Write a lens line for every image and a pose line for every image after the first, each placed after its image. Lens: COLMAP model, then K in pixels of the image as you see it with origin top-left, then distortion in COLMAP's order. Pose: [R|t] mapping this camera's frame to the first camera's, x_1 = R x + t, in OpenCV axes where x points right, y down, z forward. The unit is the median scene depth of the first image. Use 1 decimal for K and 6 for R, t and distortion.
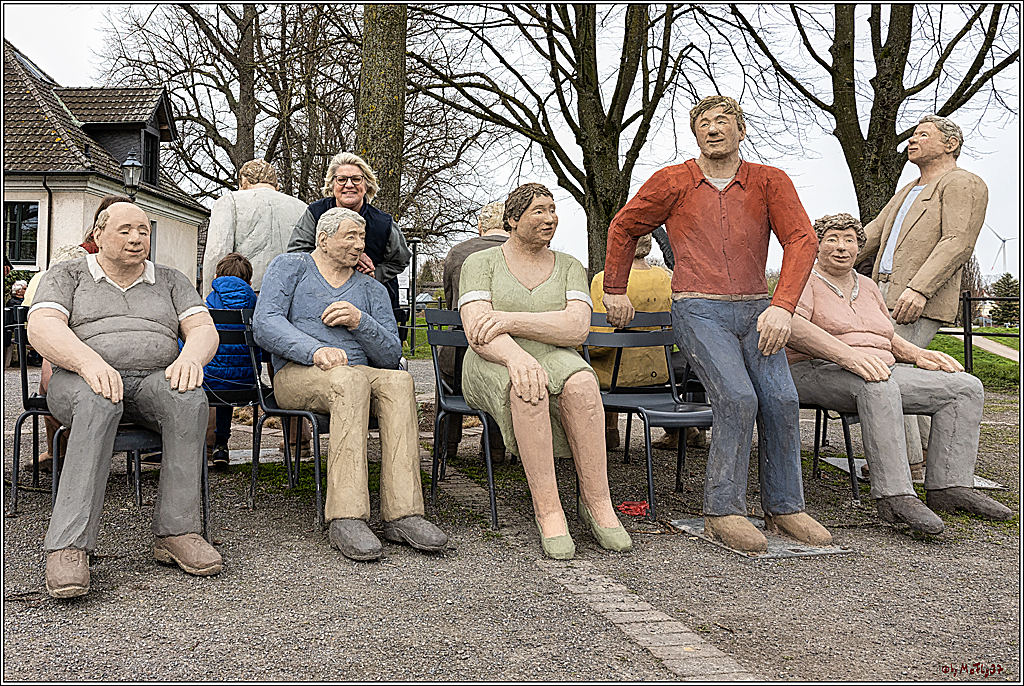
lens RADIAL K [[1021.6, 0, 547.9], [0, 1021.6, 332.8], [0, 0, 1]] dist [0.003983, -0.017157]
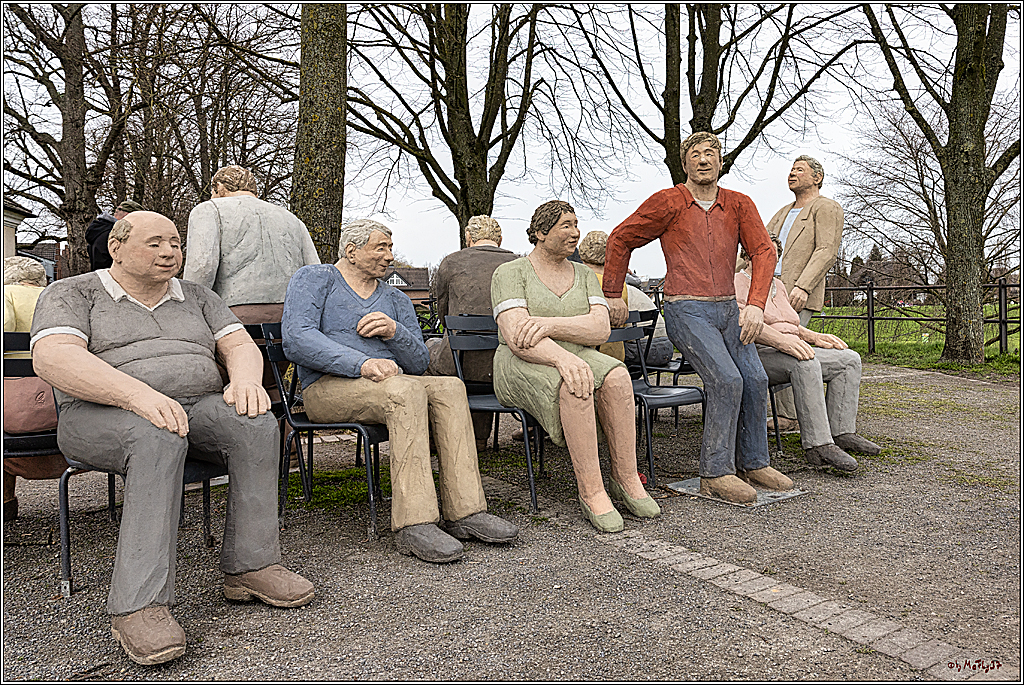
lens RADIAL K [[832.4, 0, 526.8], [0, 832.4, 332.8], [0, 0, 1]] dist [0.000418, -0.000479]
pose [[0.893208, -0.047826, 0.447094, -0.456623], [0.033912, 0.998660, 0.039080, -0.039315], [-0.448364, -0.019745, 0.893633, 0.202110]]
